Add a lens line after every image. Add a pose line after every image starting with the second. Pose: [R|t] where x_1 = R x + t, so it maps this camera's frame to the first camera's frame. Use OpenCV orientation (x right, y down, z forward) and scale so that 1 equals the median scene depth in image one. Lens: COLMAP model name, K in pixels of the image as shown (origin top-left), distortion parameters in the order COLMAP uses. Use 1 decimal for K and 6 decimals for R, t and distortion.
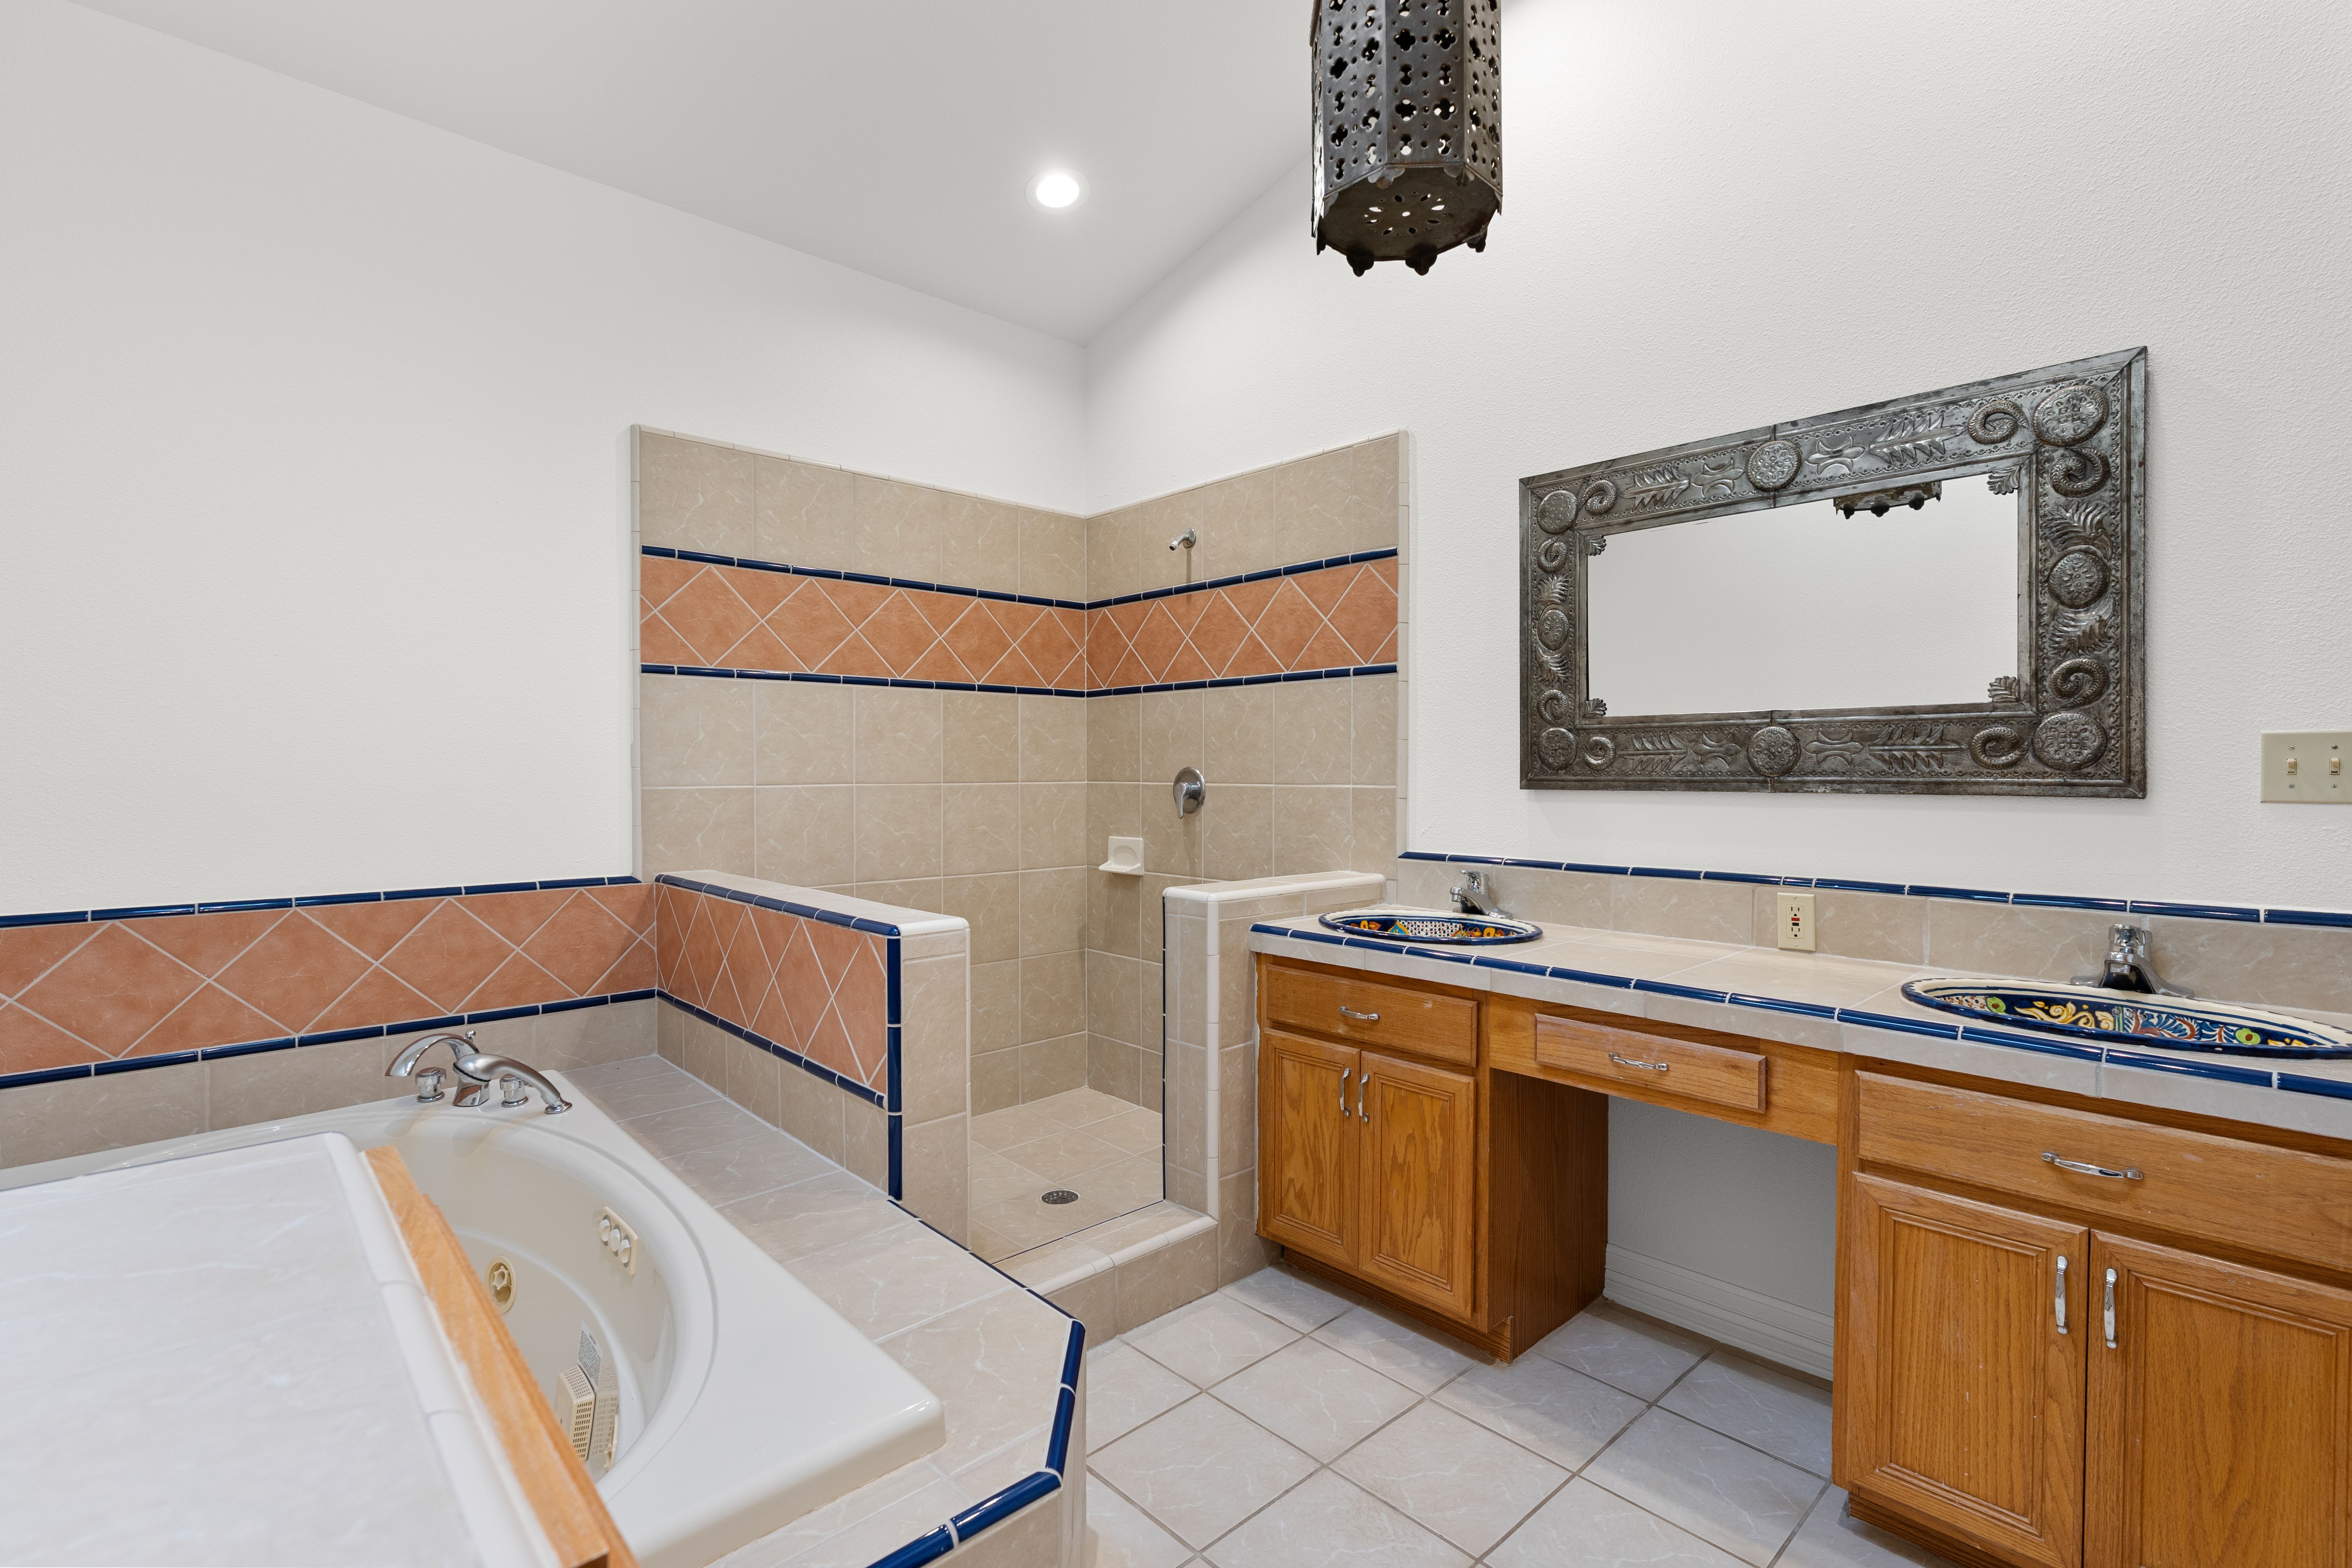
lens RADIAL K [[1071.0, 0, 1176.5], [0, 1071.0, 786.0], [0, 0, 1]] dist [-0.012572, 0.004651]
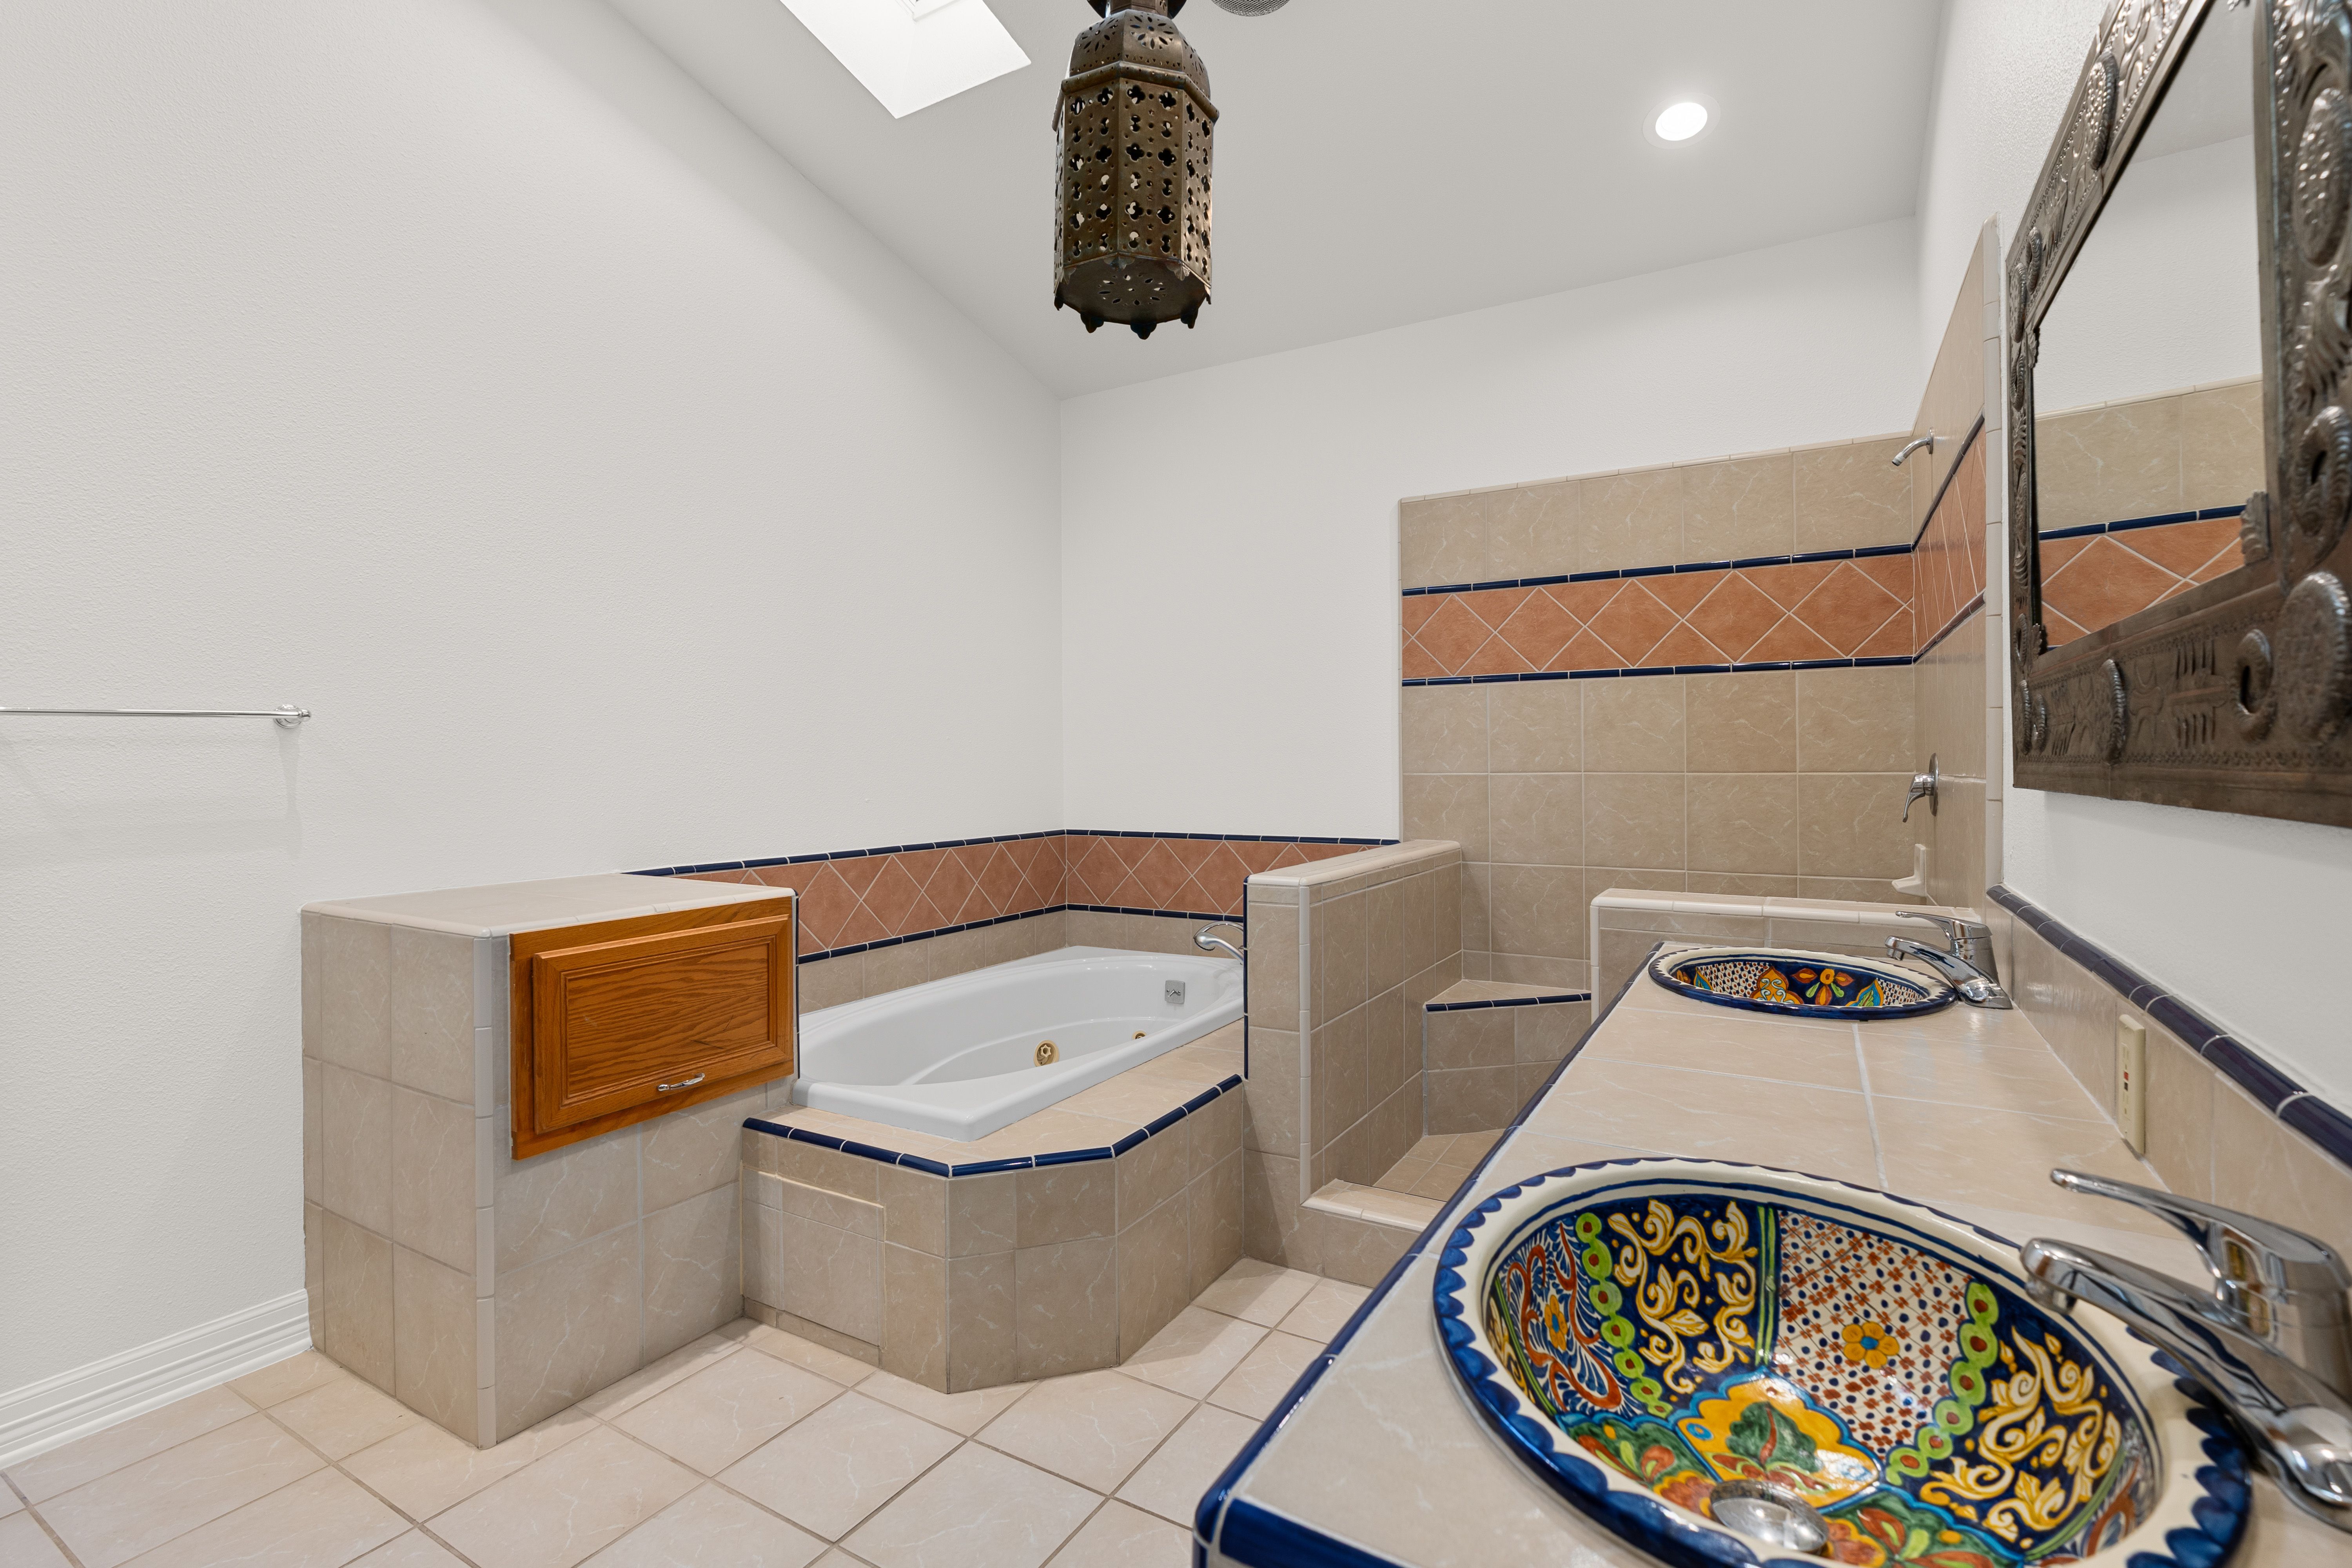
lens RADIAL K [[1071.0, 0, 1172.0], [0, 1071.0, 767.3], [0, 0, 1]] dist [-0.012572, 0.004651]
pose [[0.277263, 0.002983, -0.960789, 0.603586], [-0.009647, 0.999953, 0.000321, -0.003275], [0.960746, 0.009180, 0.277279, 0.315872]]
